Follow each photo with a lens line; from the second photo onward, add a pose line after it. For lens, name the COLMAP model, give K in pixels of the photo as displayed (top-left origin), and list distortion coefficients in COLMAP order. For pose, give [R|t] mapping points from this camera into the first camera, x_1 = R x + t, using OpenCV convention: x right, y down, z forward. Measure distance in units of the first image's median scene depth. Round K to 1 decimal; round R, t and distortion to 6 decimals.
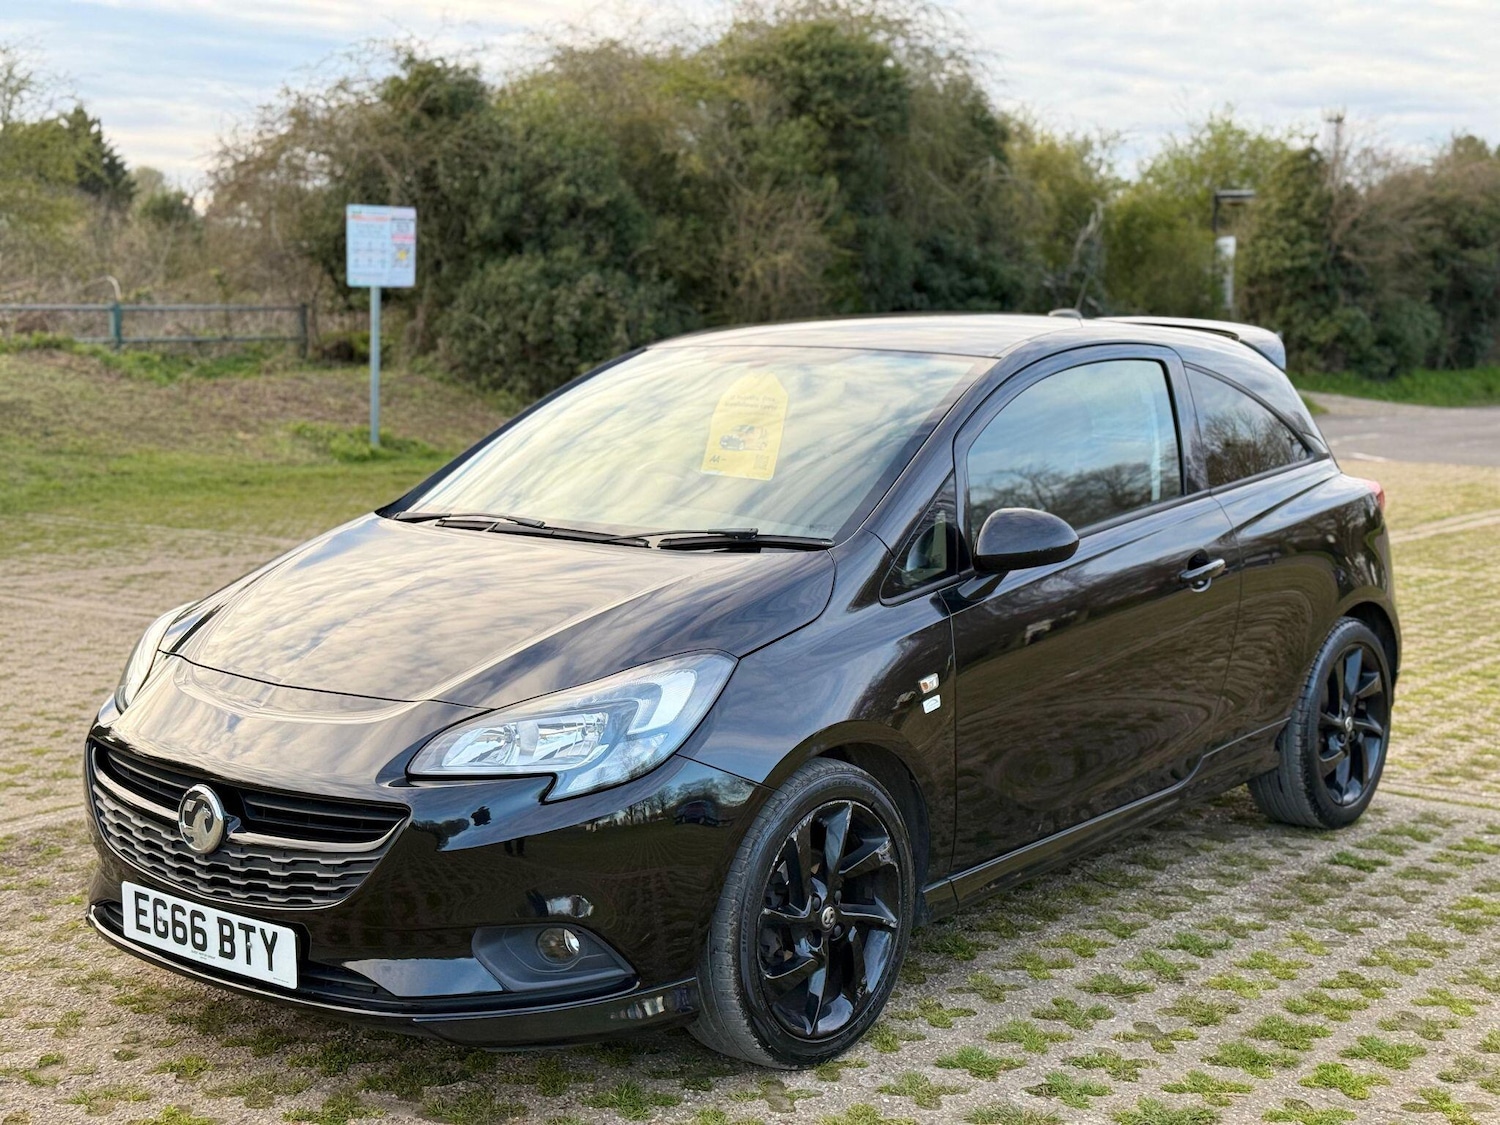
lens RADIAL K [[2079.7, 0, 756.0], [0, 2079.7, 564.6], [0, 0, 1]] dist [0.125693, 0.000000]
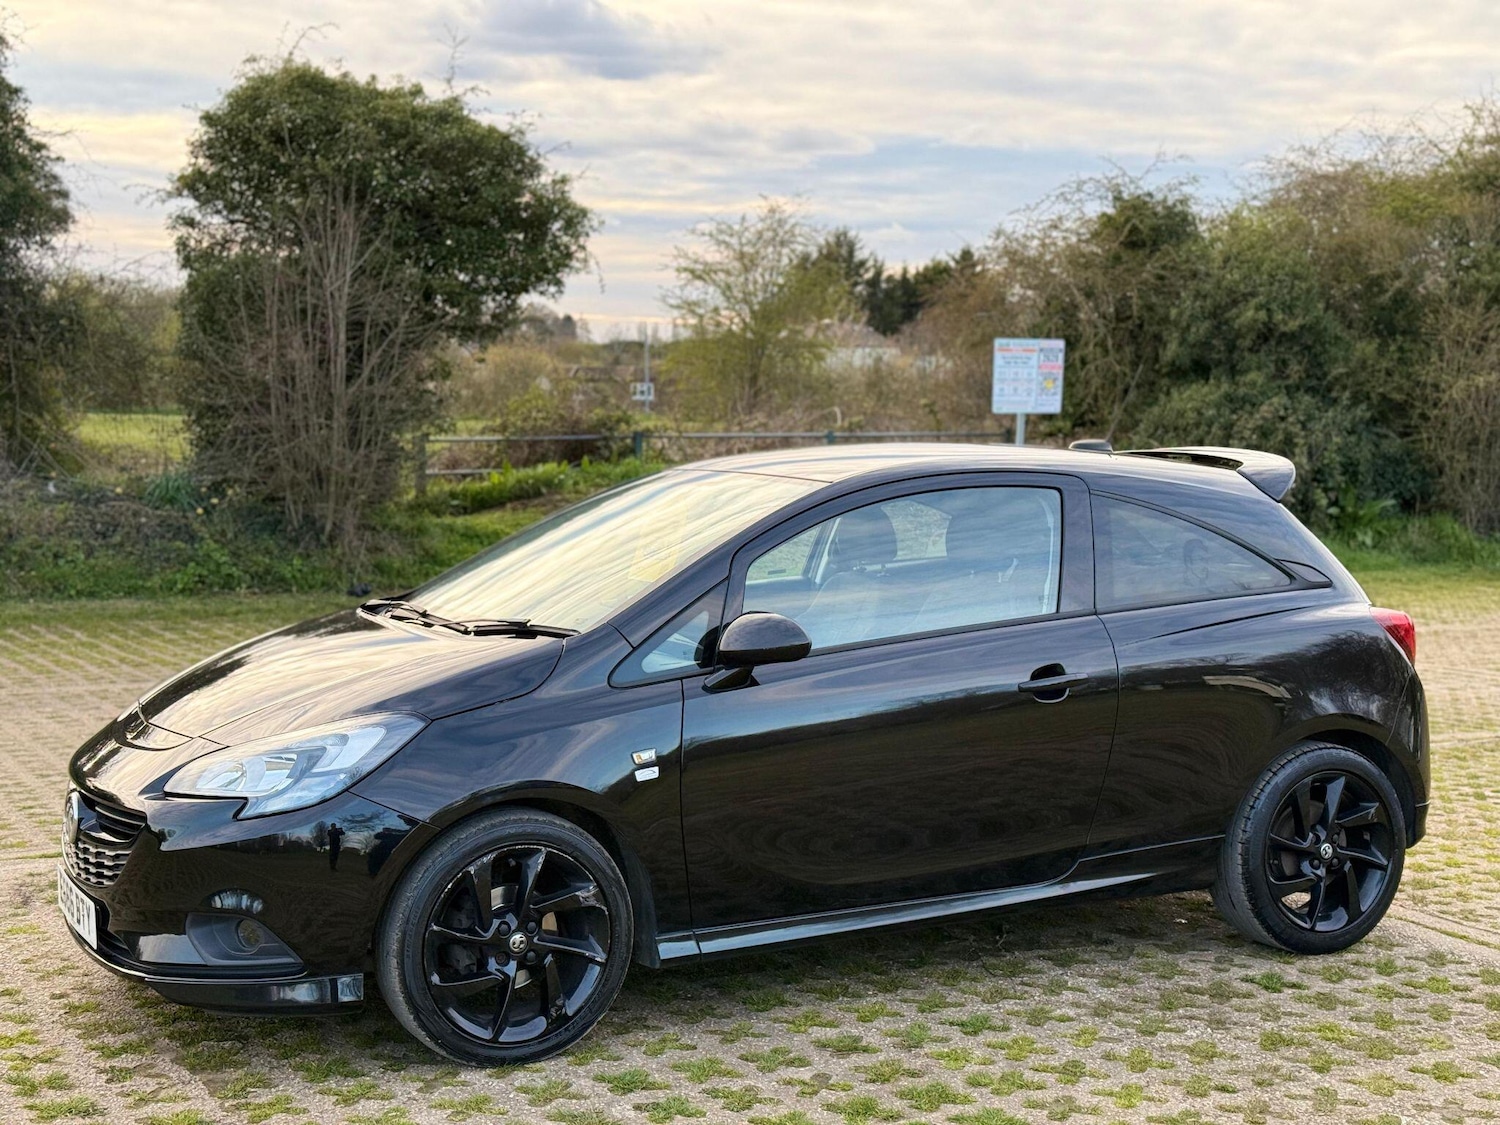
lens RADIAL K [[2079.7, 0, 741.6], [0, 2079.7, 568.4], [0, 0, 1]] dist [0.125693, 0.000000]
pose [[0.912792, 0.027842, -0.407475, 0.426860], [-0.050949, 0.997643, -0.045965, 0.001740], [0.405234, 0.062717, 0.912059, -0.039875]]
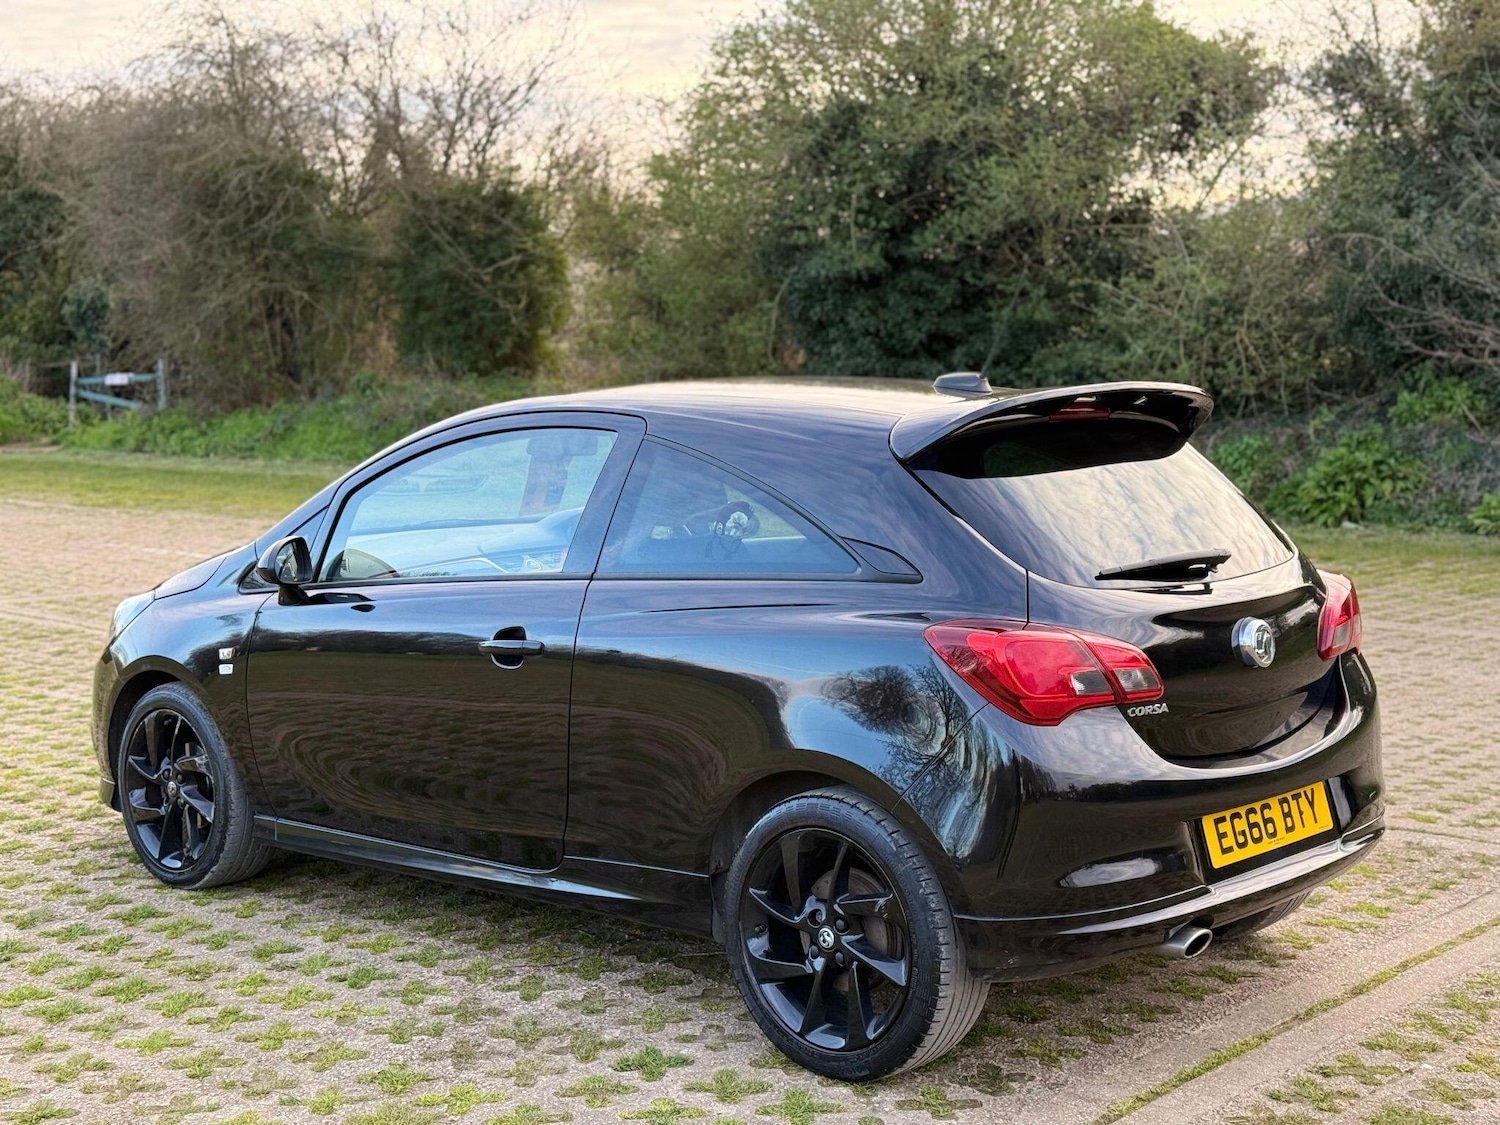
lens RADIAL K [[2079.7, 0, 738.6], [0, 2079.7, 555.1], [0, 0, 1]] dist [0.125693, 0.000000]
pose [[-0.069260, 0.086715, -0.993823, 0.983972], [-0.112160, 0.989222, 0.094130, -0.119858], [0.991274, 0.117986, -0.058788, 0.981855]]
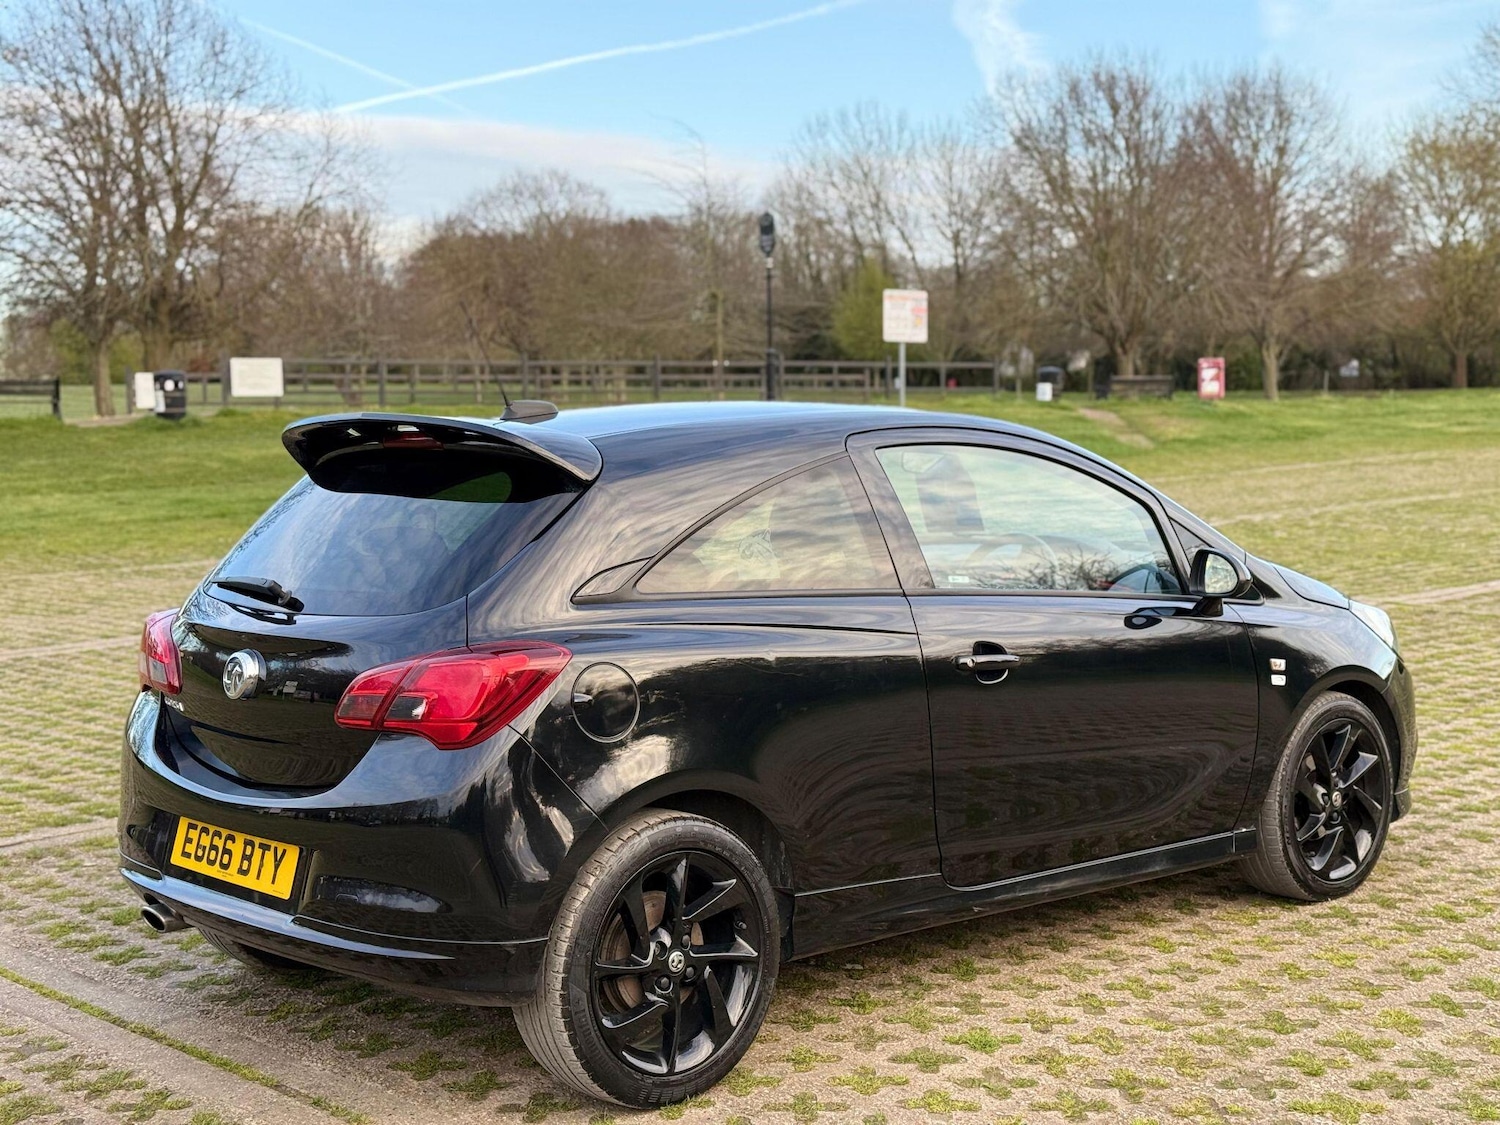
lens RADIAL K [[2079.7, 0, 738.7], [0, 2079.7, 554.3], [0, 0, 1]] dist [0.125693, 0.000000]
pose [[-0.988704, -0.003038, 0.149848, -0.055265], [0.026814, 0.980078, 0.196793, -0.224156], [-0.147461, 0.198588, -0.968926, 1.814570]]
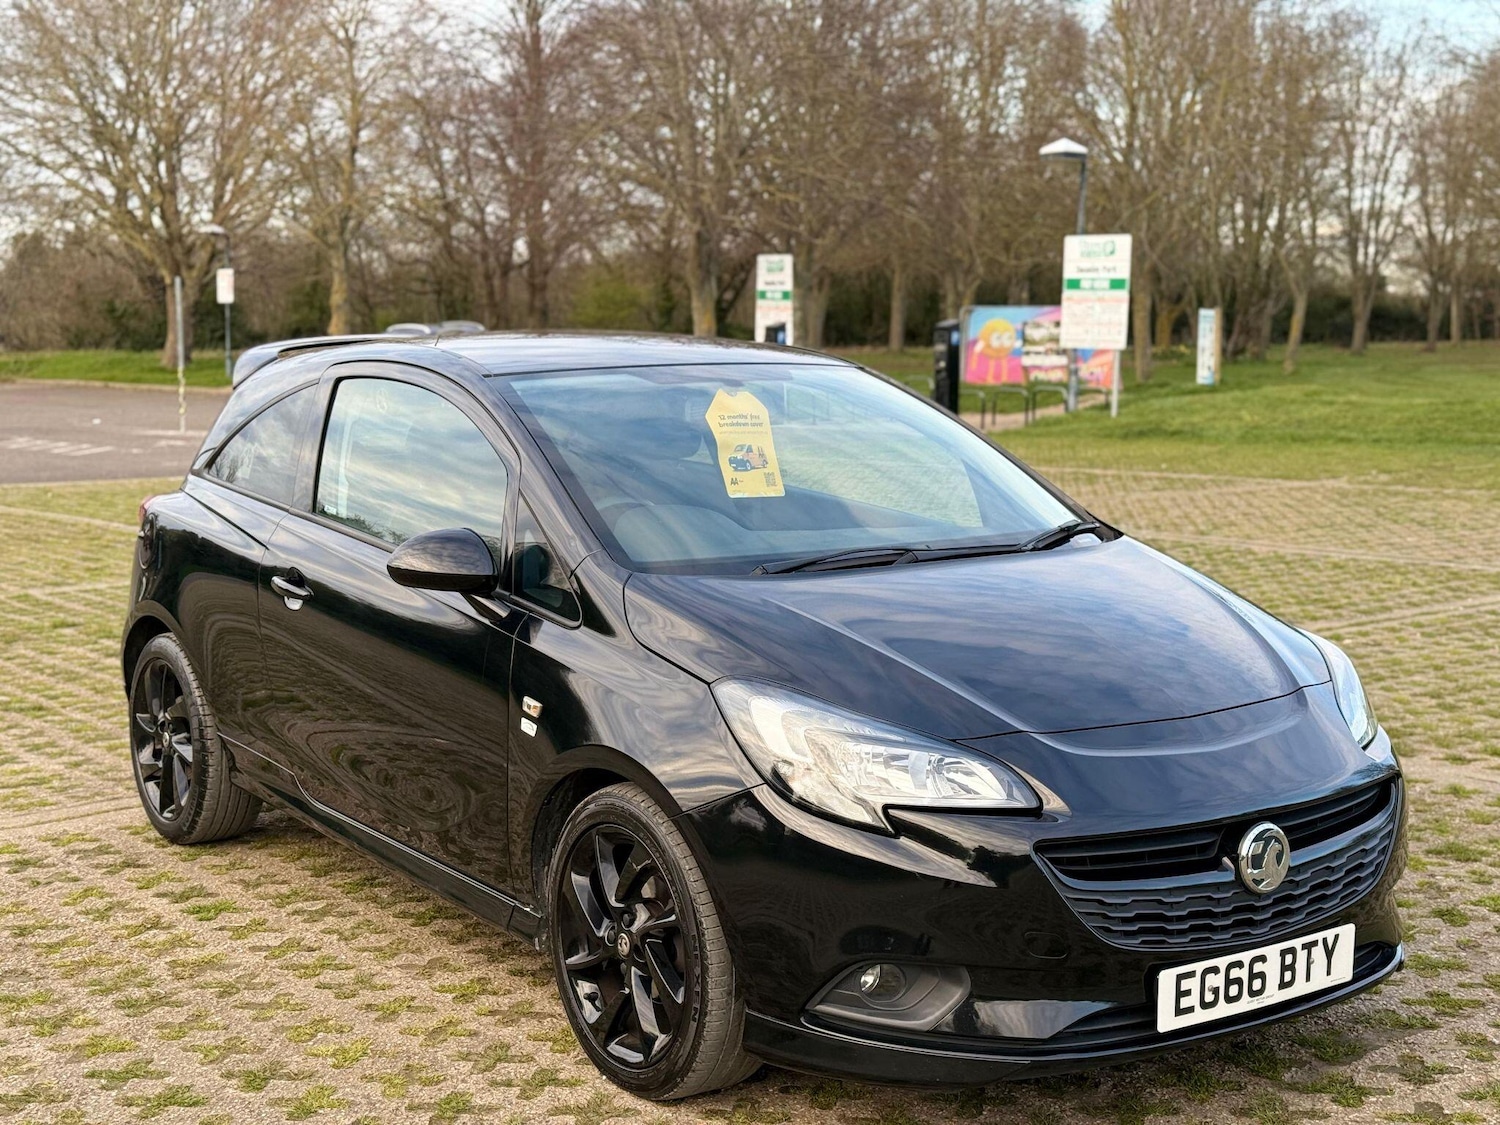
lens RADIAL K [[2079.7, 0, 736.1], [0, 2079.7, 571.7], [0, 0, 1]] dist [0.125693, 0.000000]
pose [[0.276414, -0.126062, 0.952735, -0.788201], [0.129484, 0.987205, 0.093056, -0.082746], [-0.952276, 0.097642, 0.289200, 0.600567]]
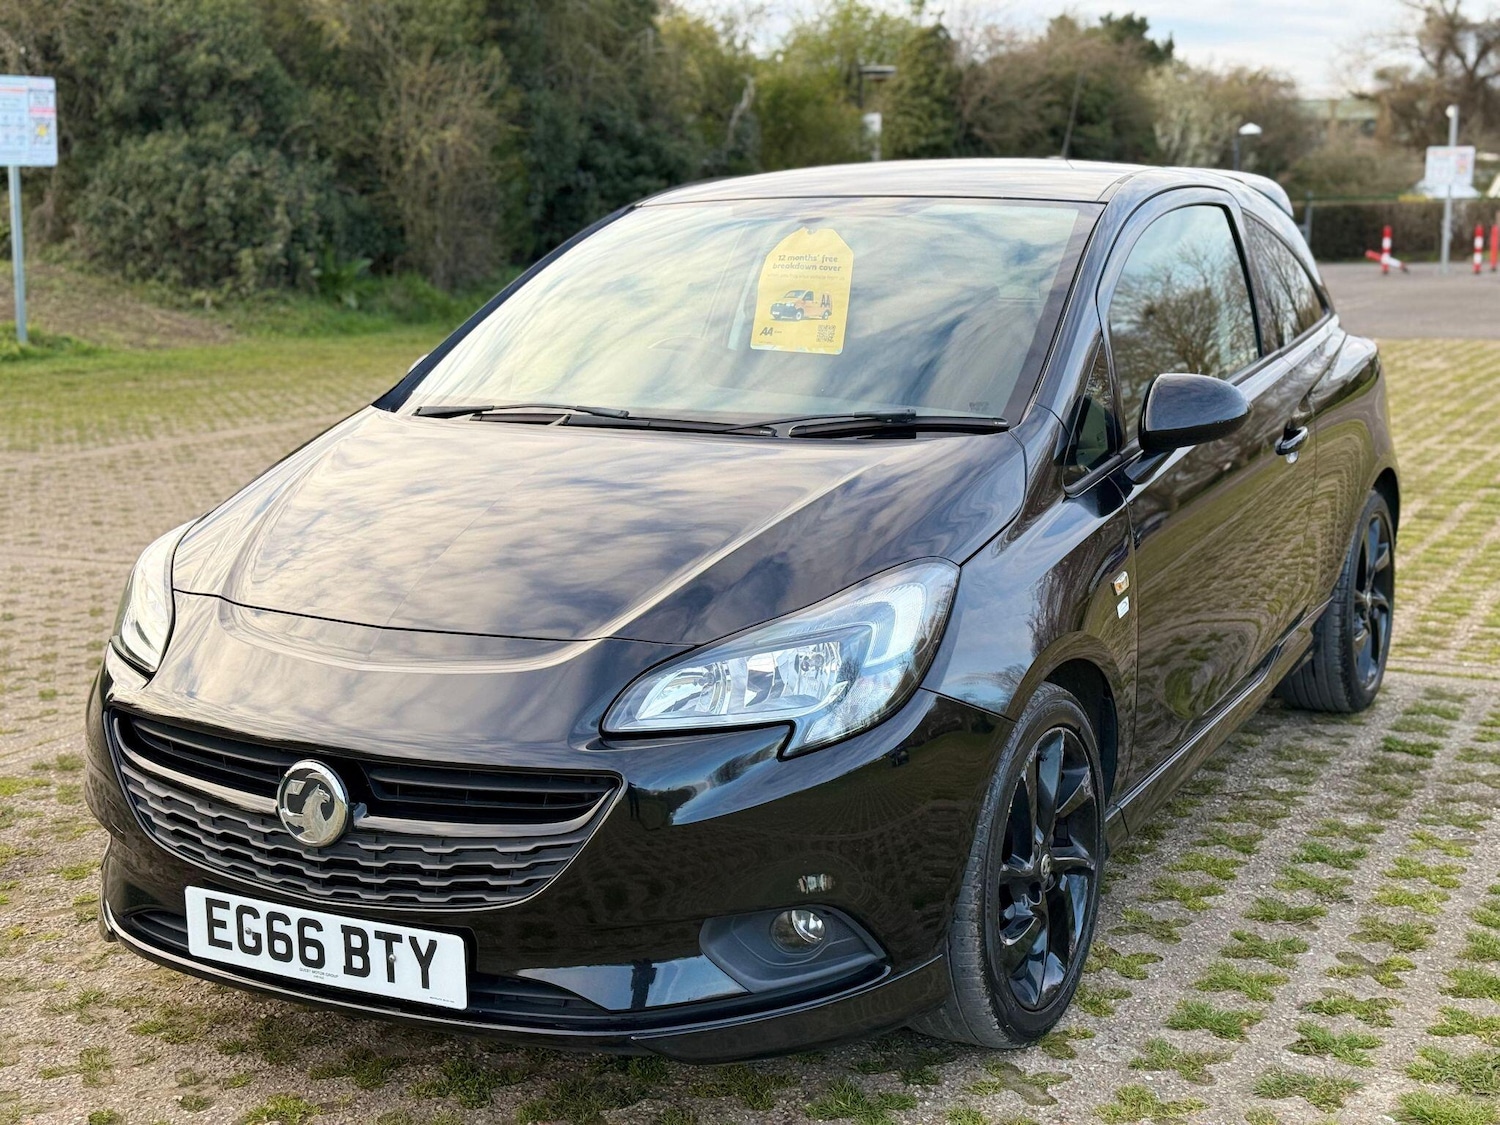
lens RADIAL K [[2079.7, 0, 754.2], [0, 2079.7, 561.3], [0, 0, 1]] dist [0.125693, 0.000000]
pose [[0.982032, -0.048795, 0.182295, -0.153711], [0.039245, 0.997680, 0.055634, -0.003843], [-0.184587, -0.047480, 0.981669, 0.132319]]
